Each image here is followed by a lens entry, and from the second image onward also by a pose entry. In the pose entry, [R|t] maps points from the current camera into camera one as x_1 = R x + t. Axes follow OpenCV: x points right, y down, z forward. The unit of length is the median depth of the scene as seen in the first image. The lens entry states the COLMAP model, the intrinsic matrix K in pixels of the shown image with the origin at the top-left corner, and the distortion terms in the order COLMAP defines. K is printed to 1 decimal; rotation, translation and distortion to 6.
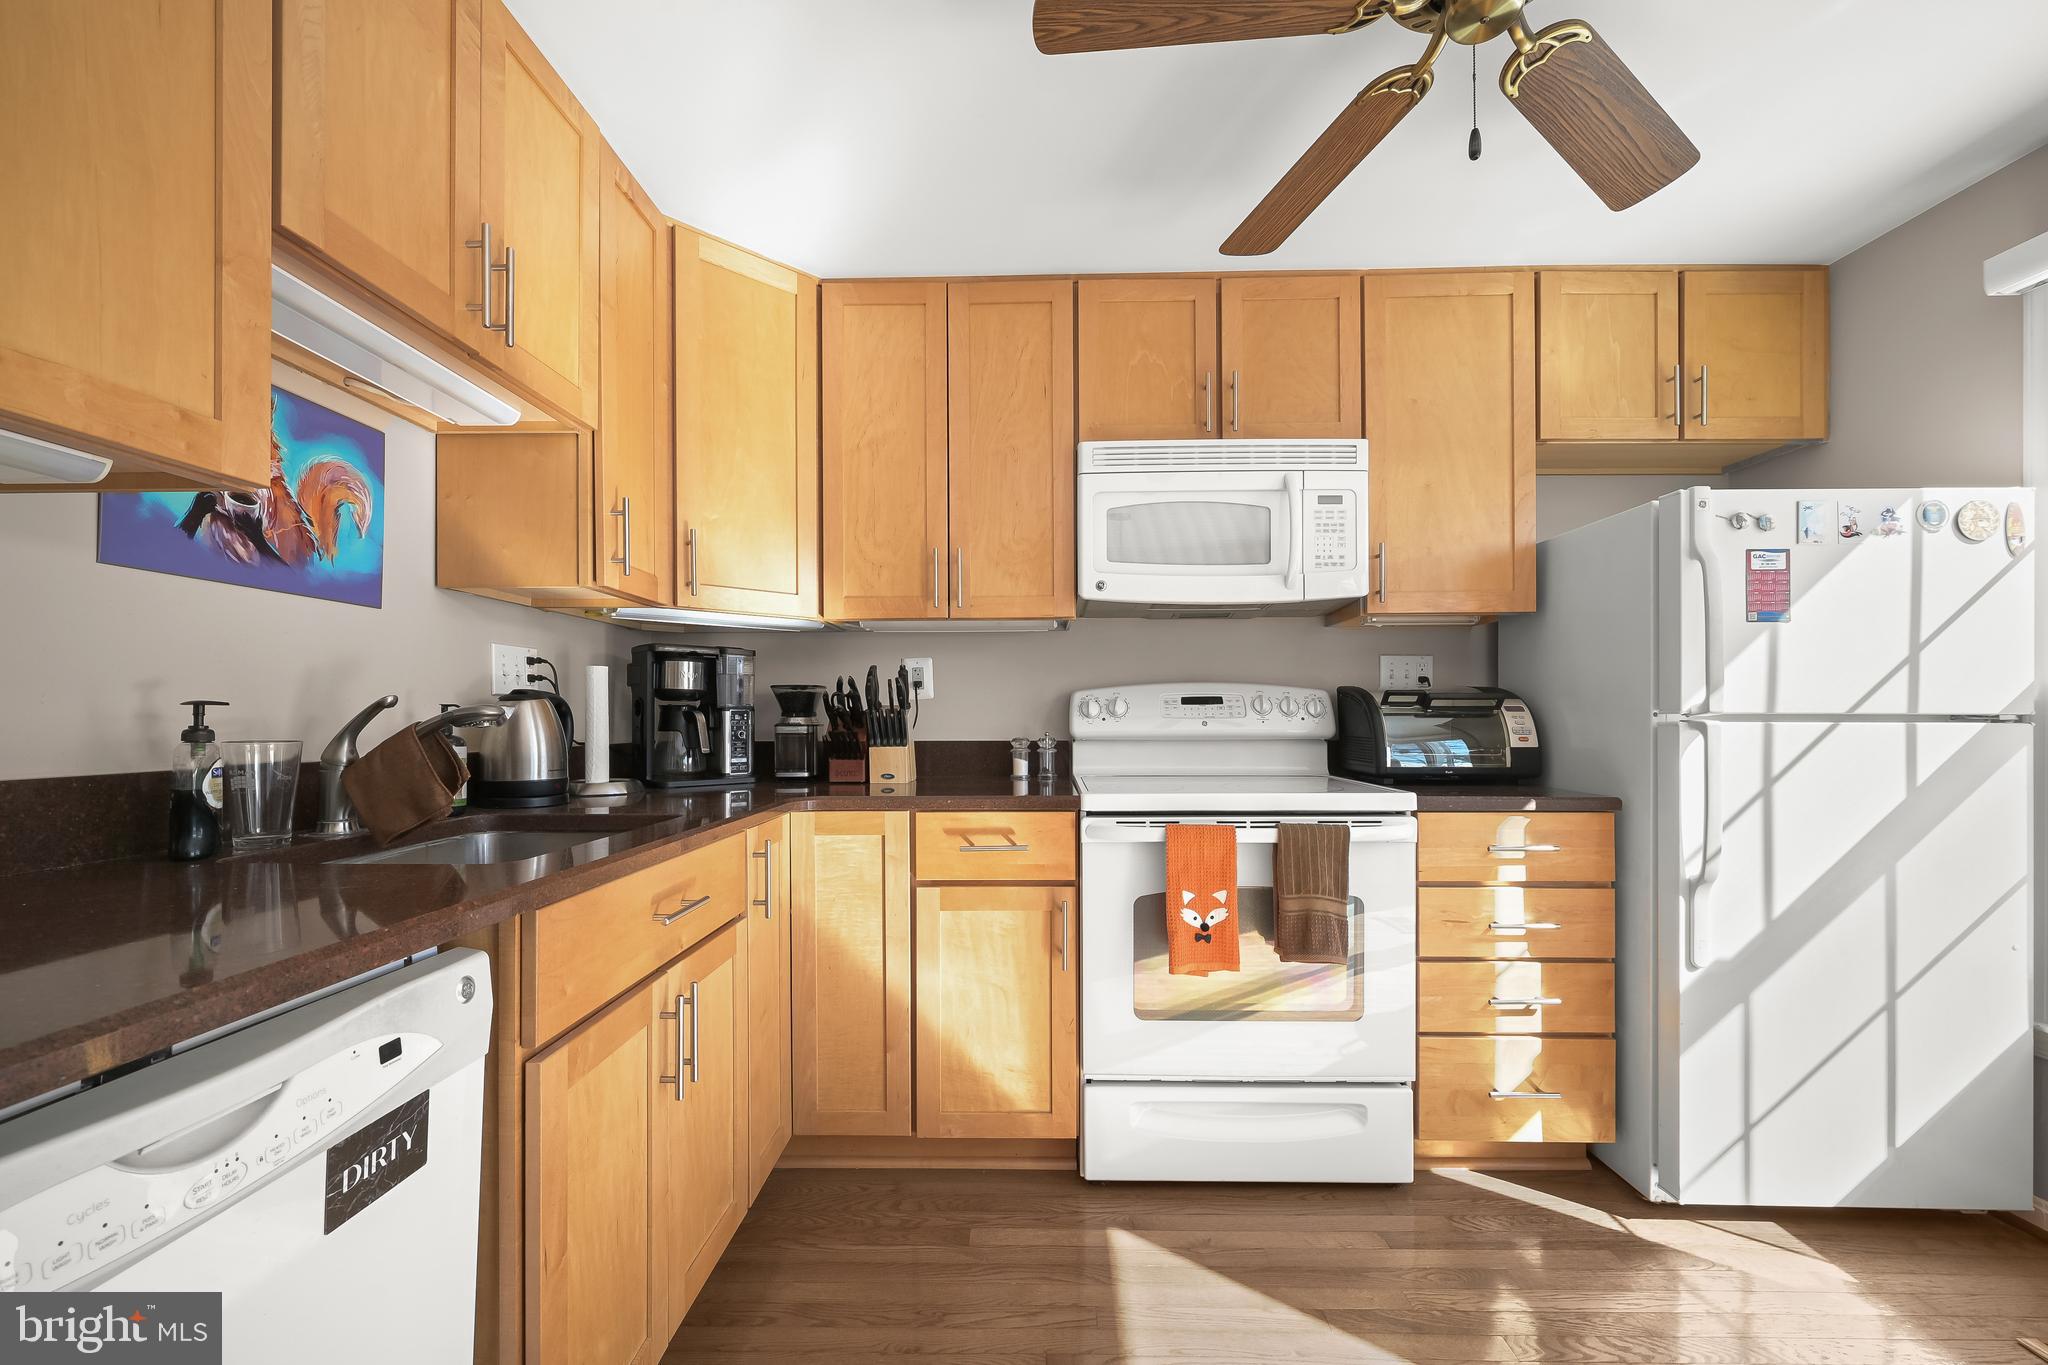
lens RADIAL K [[822.7, 0, 1022.8], [0, 822.7, 711.2], [0, 0, 1]] dist [-0.002565, 0.000298]
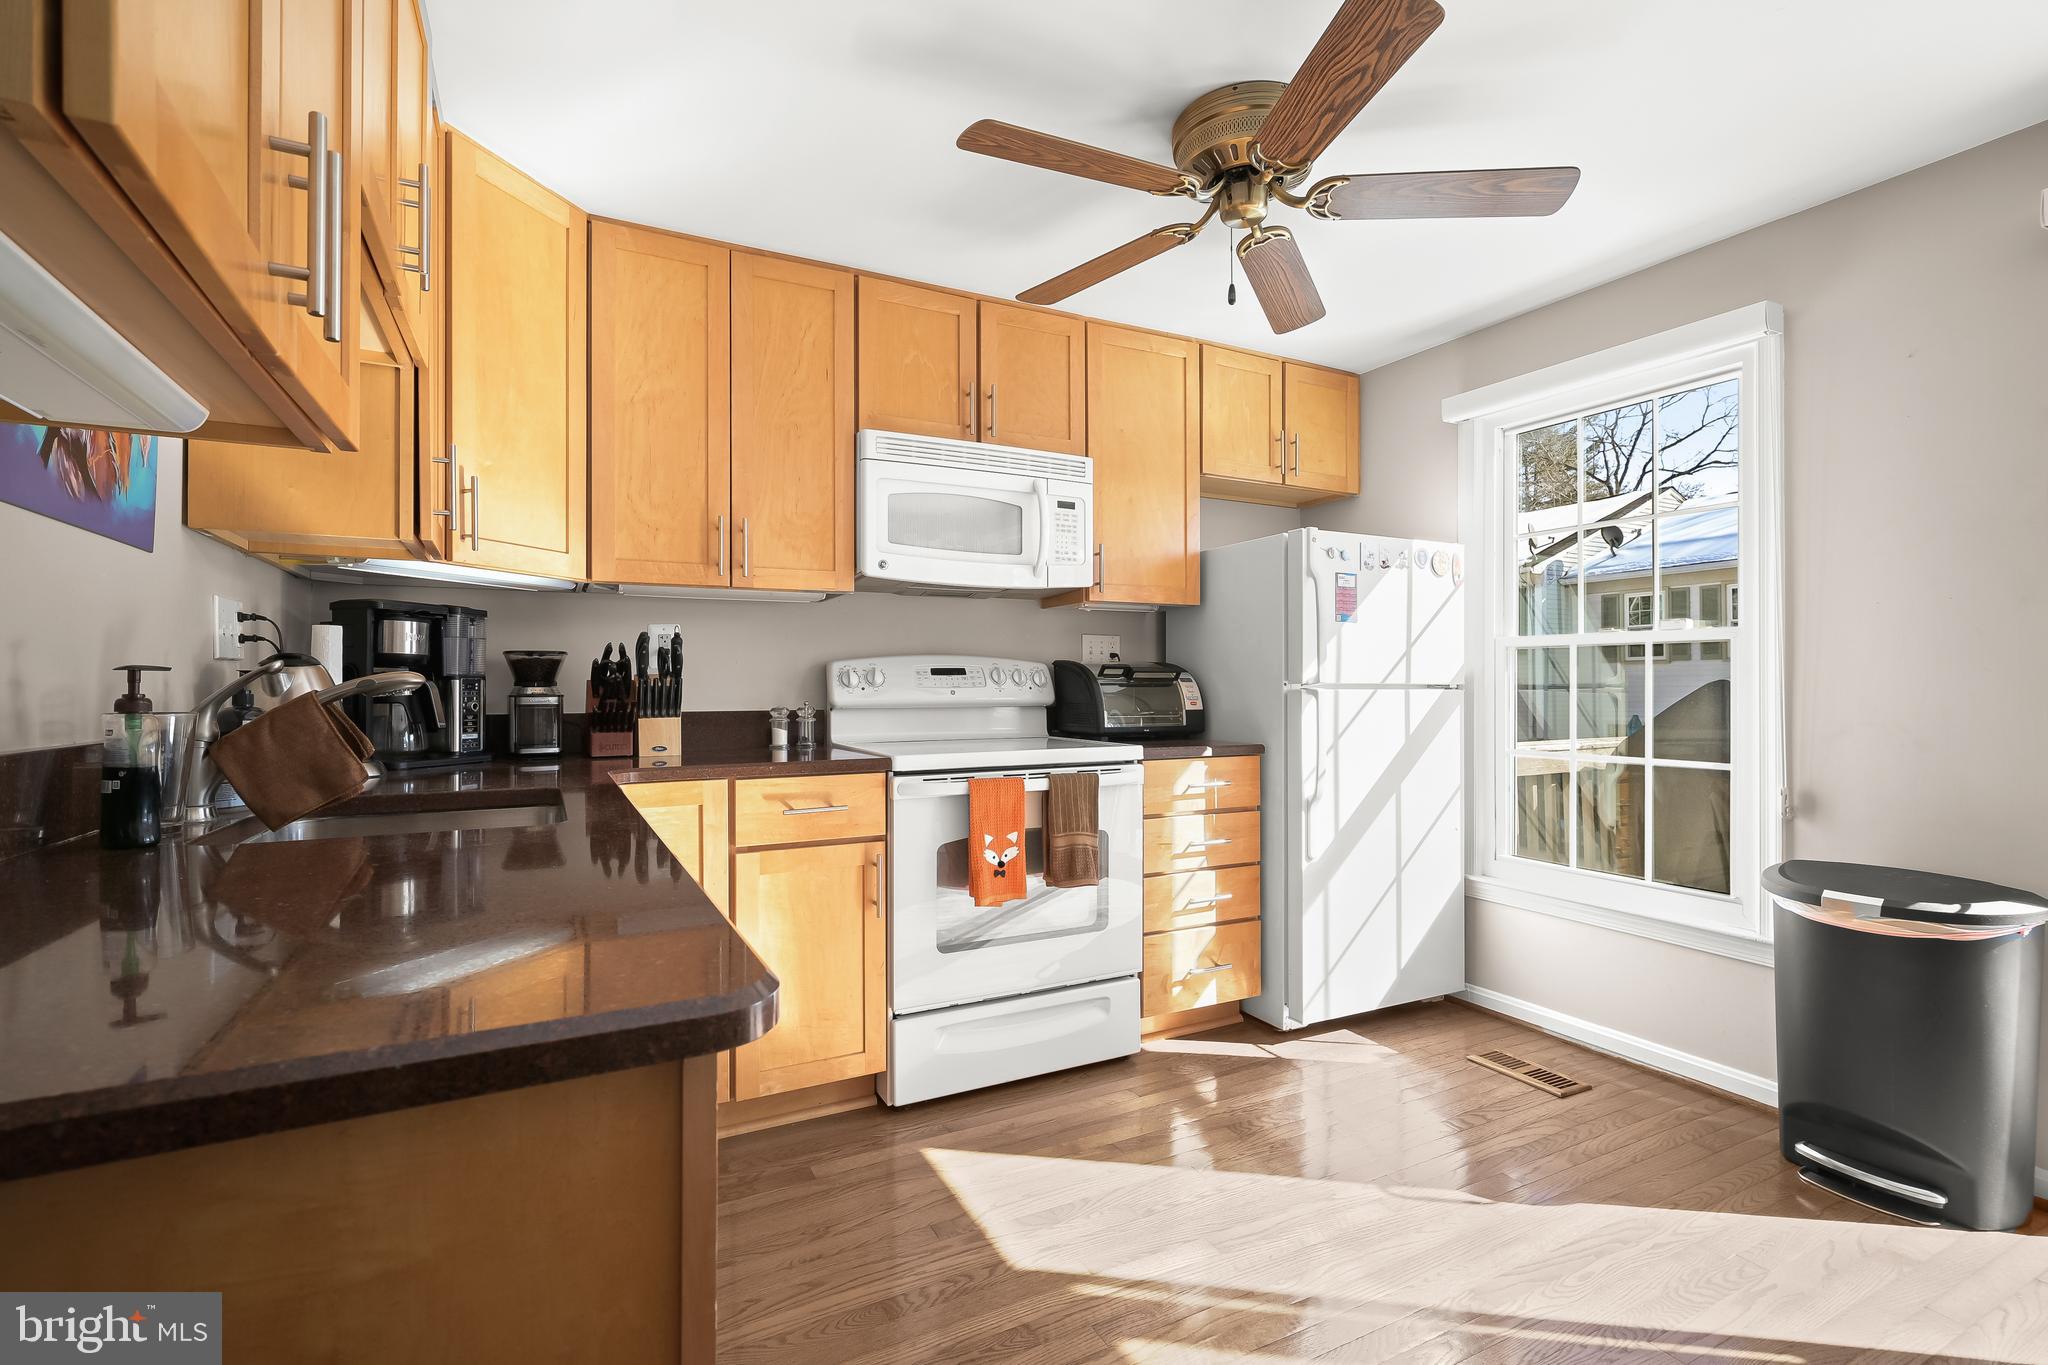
lens RADIAL K [[928.2, 0, 1025.4], [0, 928.2, 675.1], [0, 0, 1]] dist [0.000177, -0.000080]
pose [[0.877785, 0.005700, 0.479021, -0.364397], [-0.002013, 0.999964, -0.008210, 0.002096], [-0.479050, 0.006243, 0.877765, -0.176171]]
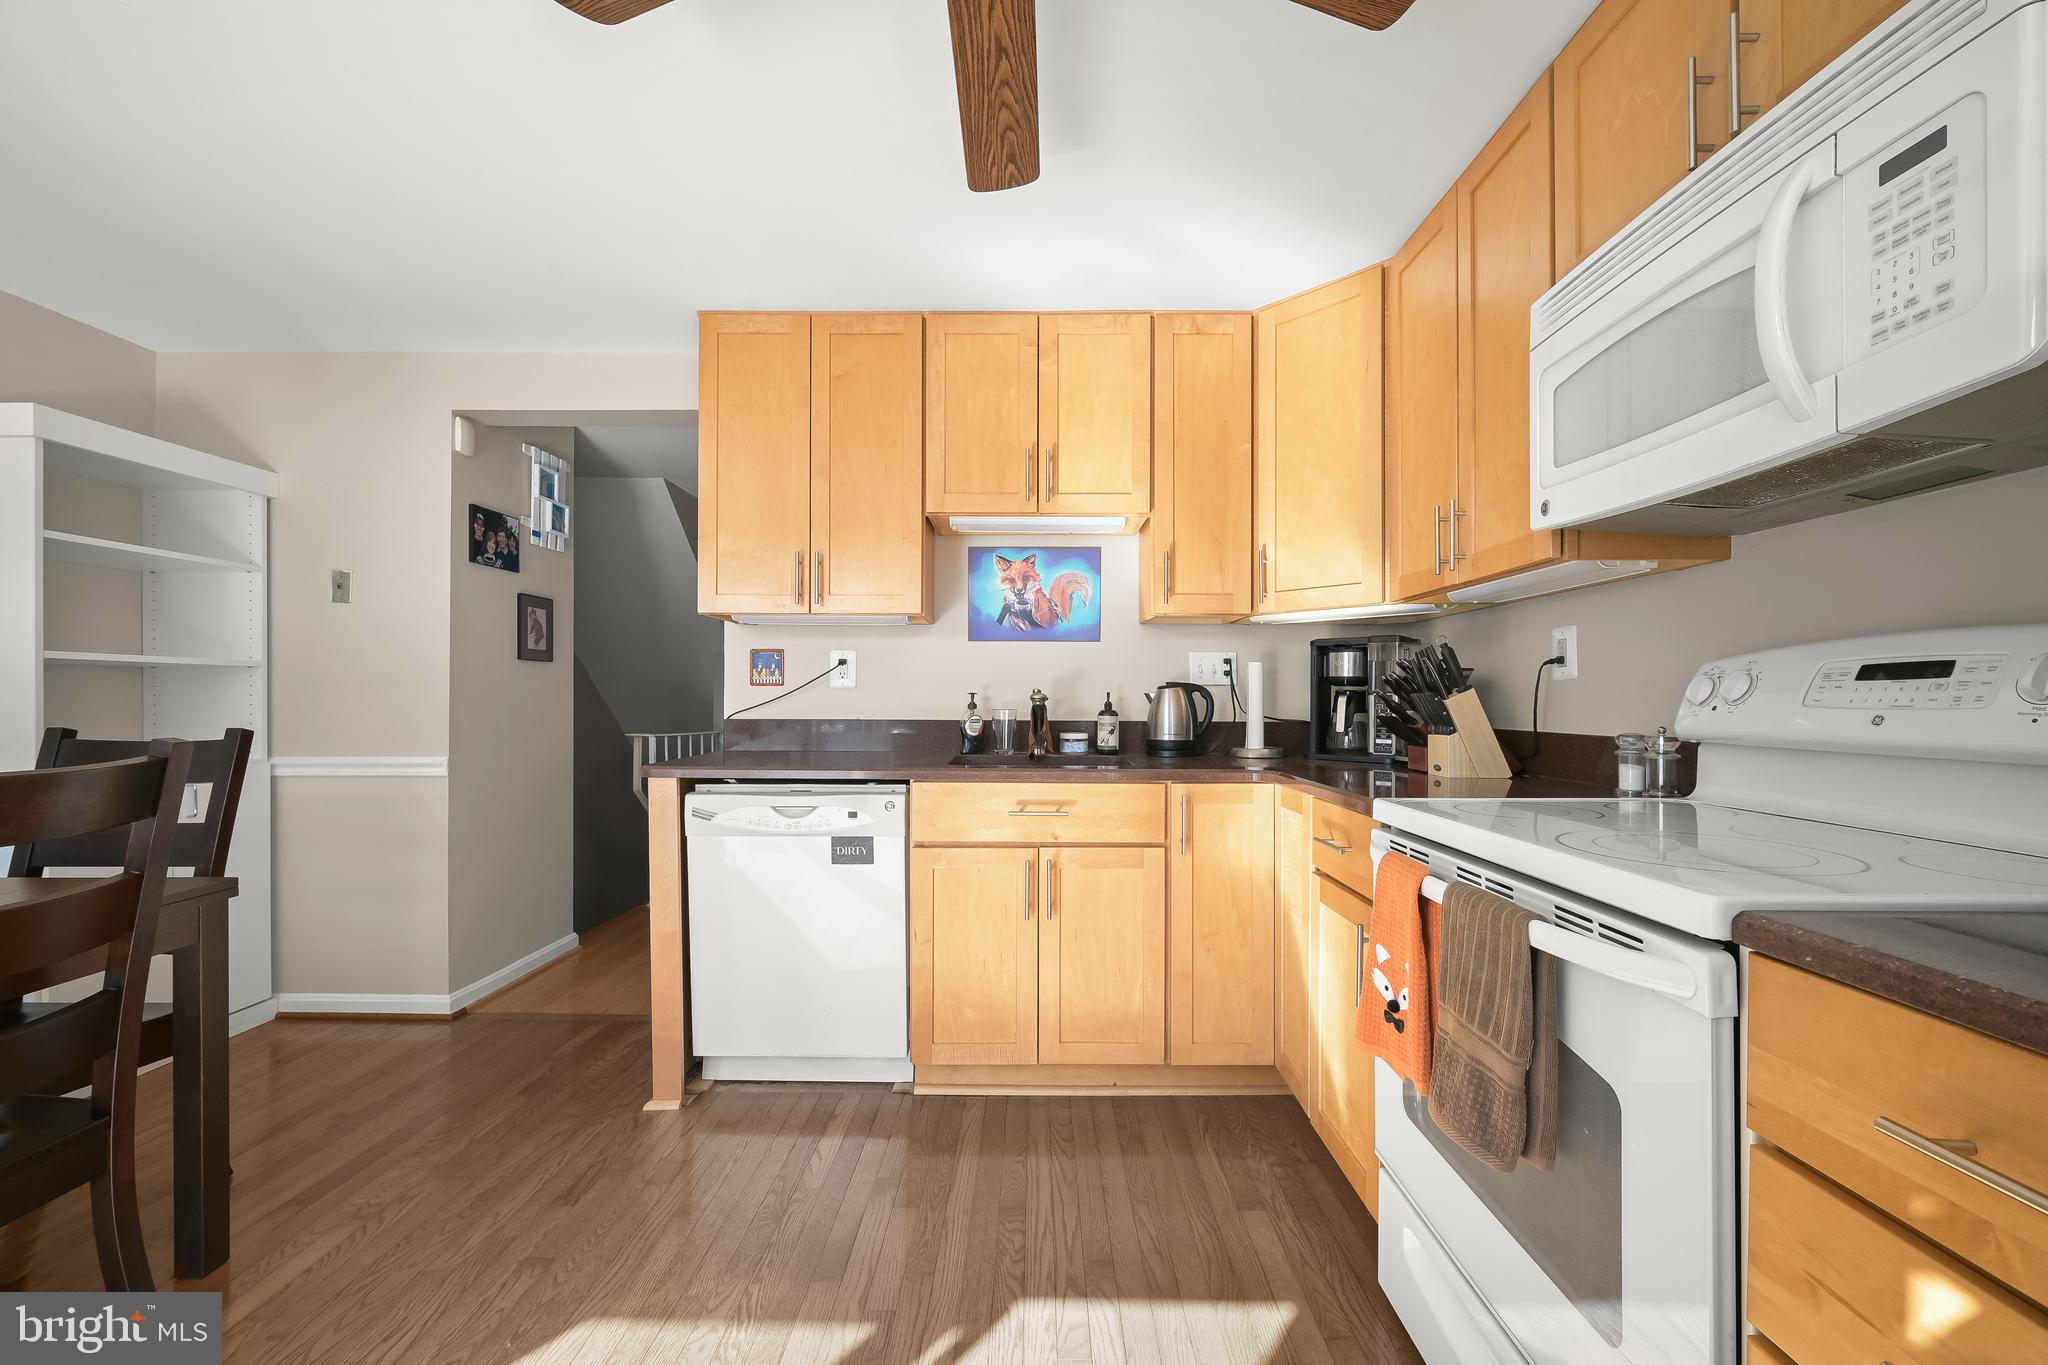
lens RADIAL K [[813.2, 0, 1026.2], [0, 813.2, 694.5], [0, 0, 1]] dist [-0.000479, 0.000076]
pose [[0.011186, -0.002339, -0.999935, 0.850642], [0.002982, 0.999993, -0.002306, 0.000041], [0.999933, -0.002956, 0.011193, 0.641076]]
